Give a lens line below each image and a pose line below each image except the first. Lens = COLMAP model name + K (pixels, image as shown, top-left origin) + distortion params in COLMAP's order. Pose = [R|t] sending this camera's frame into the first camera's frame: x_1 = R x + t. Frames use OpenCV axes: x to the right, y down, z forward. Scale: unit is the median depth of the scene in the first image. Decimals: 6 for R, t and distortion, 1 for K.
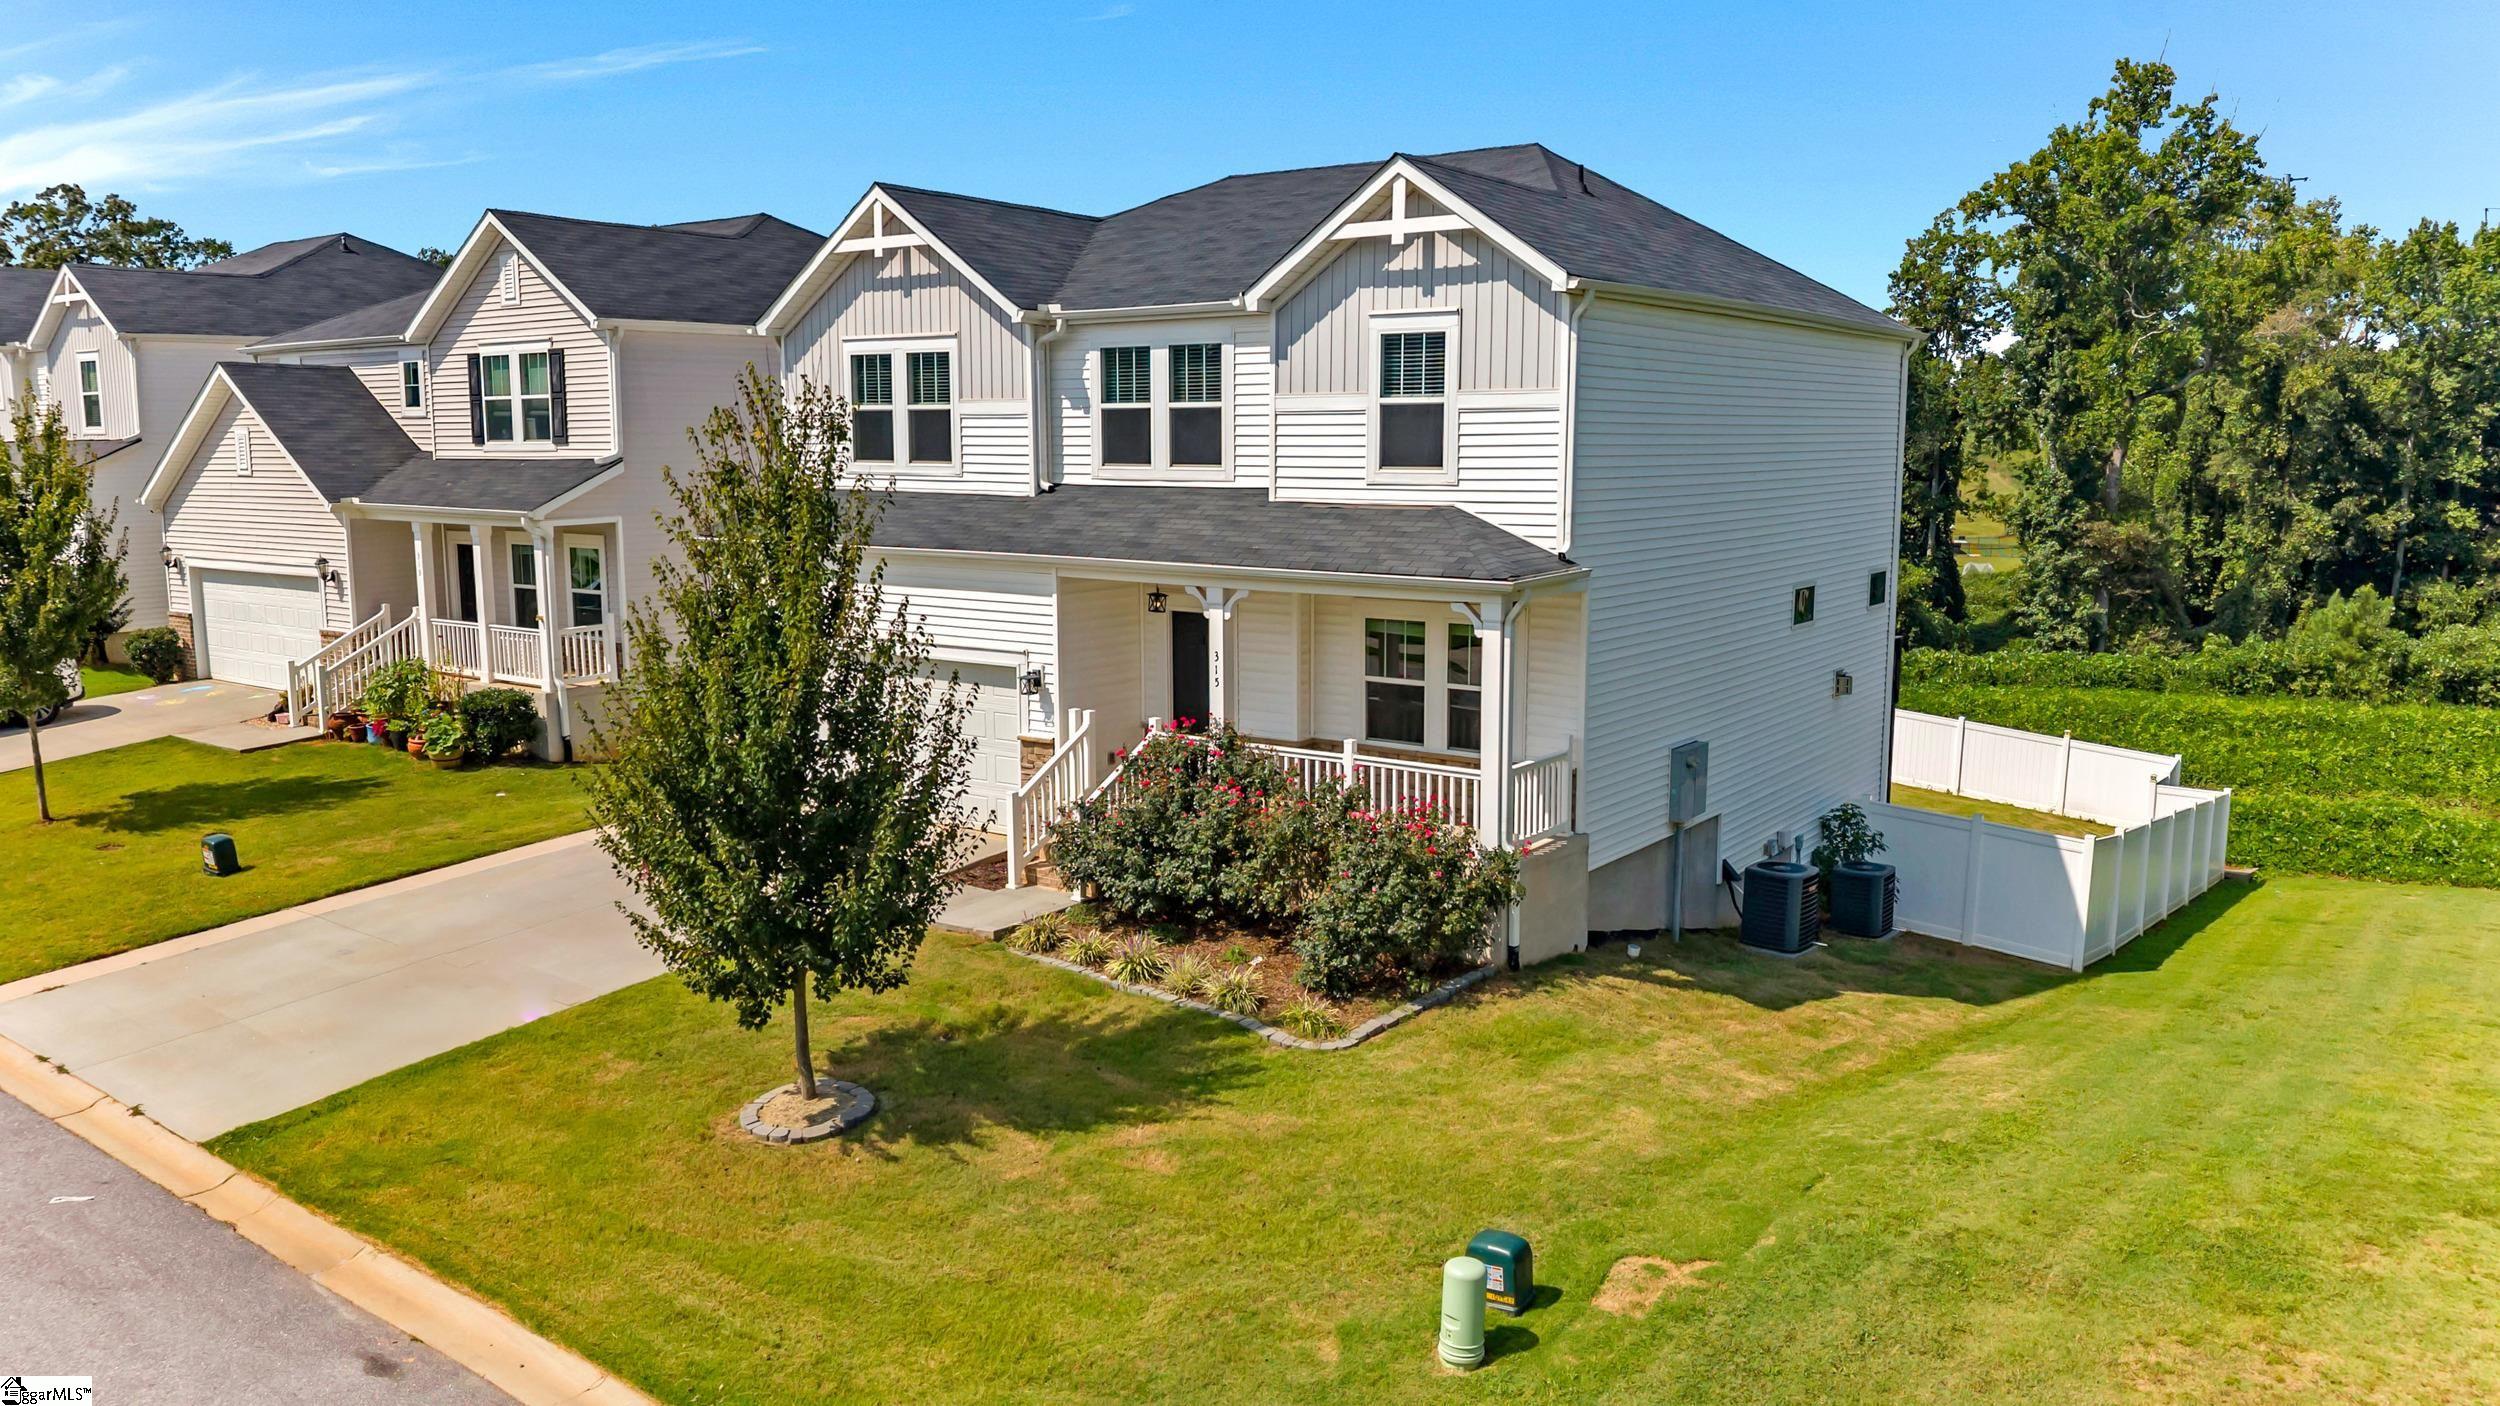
lens RADIAL K [[1757.2, 0, 1250.0], [0, 1757.2, 703.0], [0, 0, 1]] dist [0.000932, -0.080510]
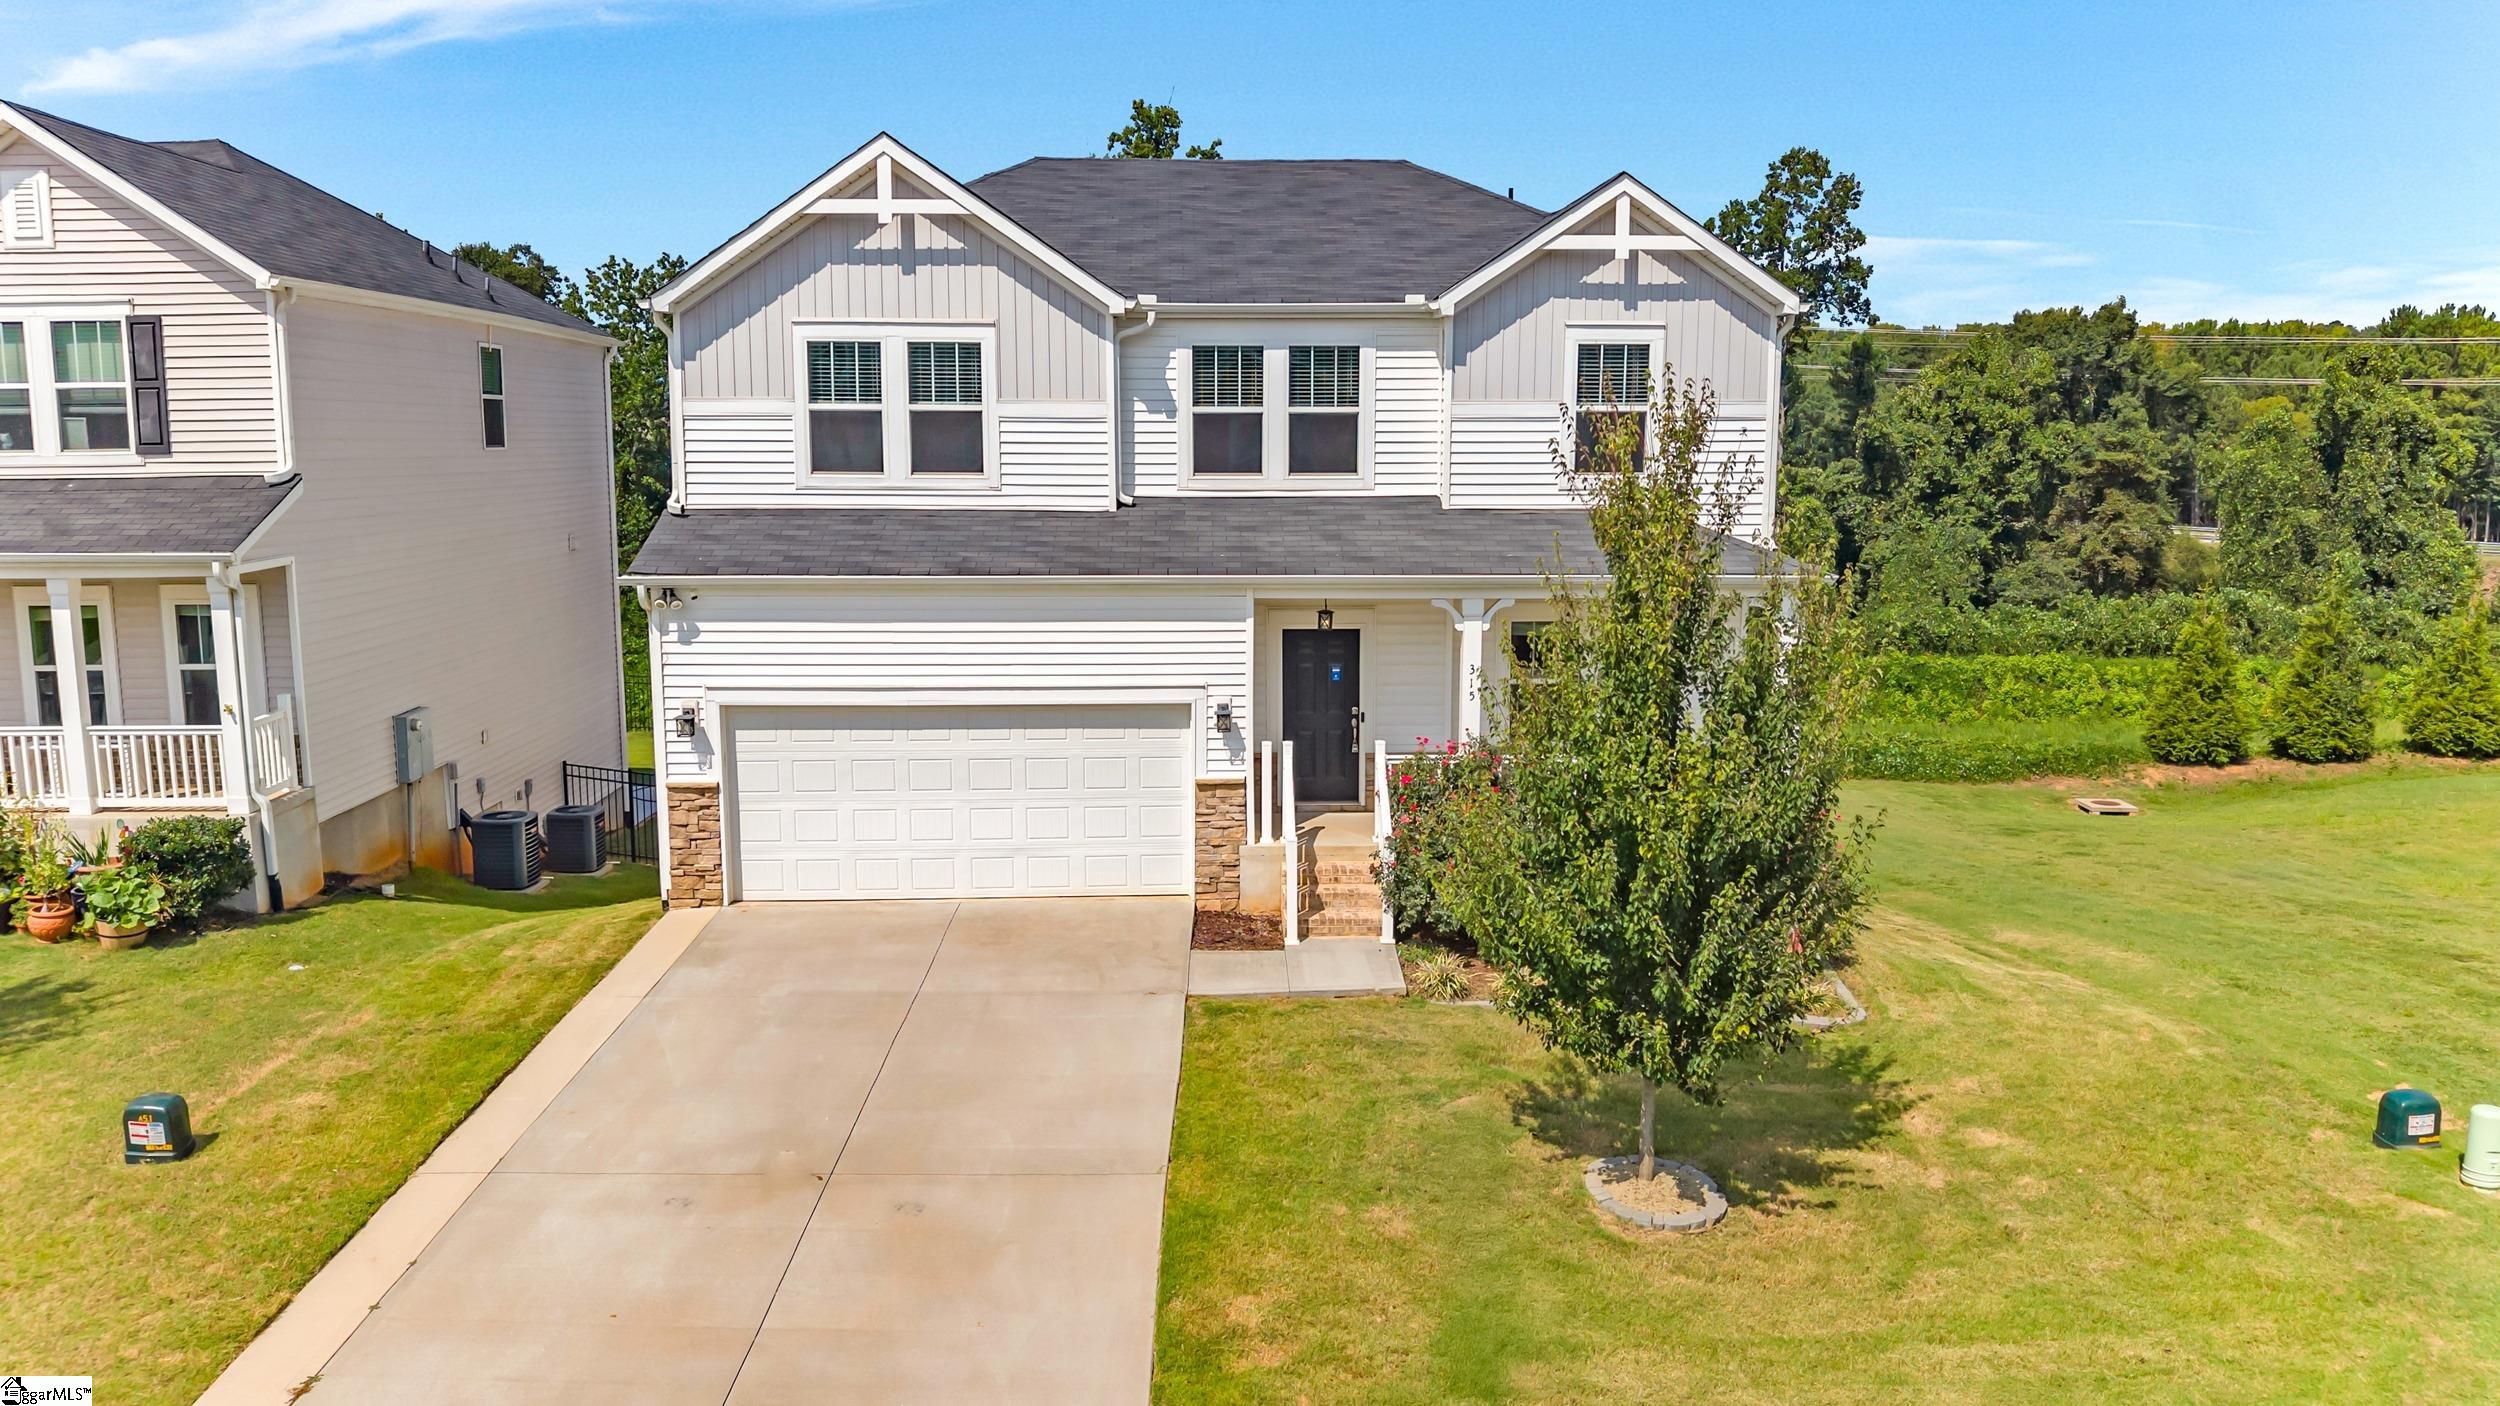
lens RADIAL K [[1757.2, 0, 1250.0], [0, 1757.2, 703.0], [0, 0, 1]] dist [0.000932, -0.080510]
pose [[0.785373, -0.091059, 0.612288, -0.633457], [0.091428, 0.995337, 0.030751, -0.043695], [-0.612233, 0.031829, 0.790036, 0.271854]]
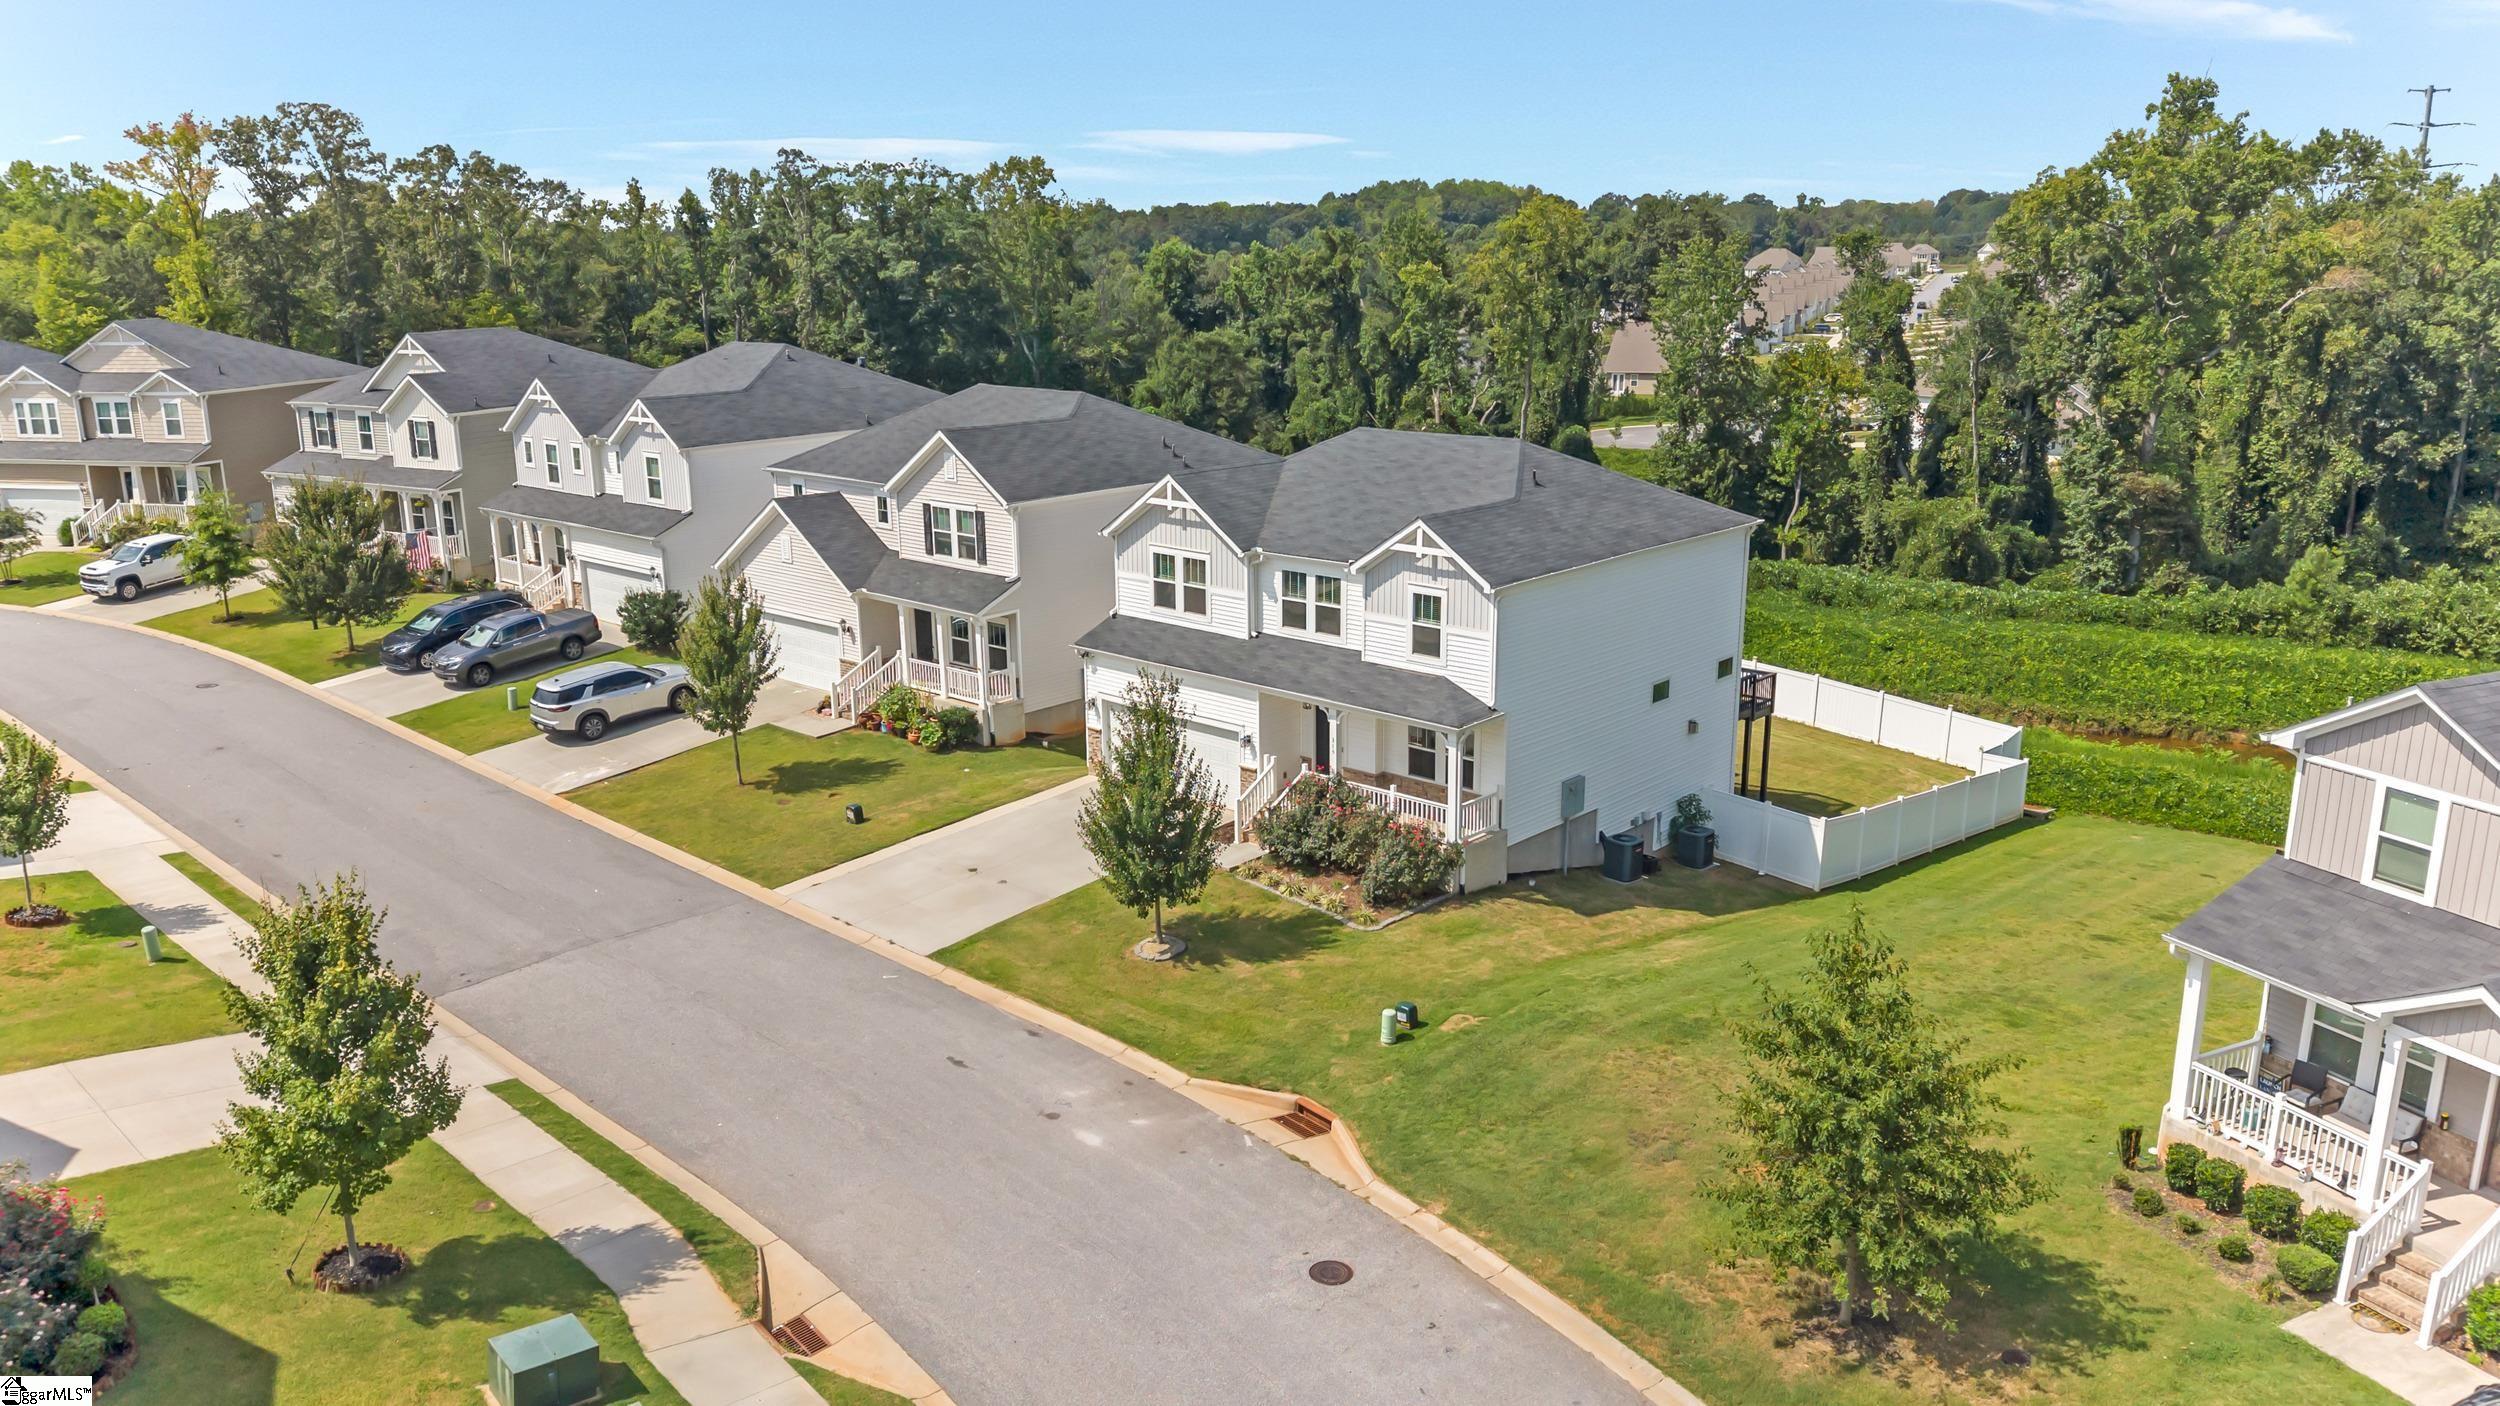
lens RADIAL K [[1757.2, 0, 1250.0], [0, 1757.2, 703.0], [0, 0, 1]] dist [0.000932, -0.080510]
pose [[0.993365, 0.020536, -0.113157, 0.106026], [-0.008396, 0.994252, 0.106738, -0.263425], [0.114699, -0.105080, 0.987827, -0.975039]]
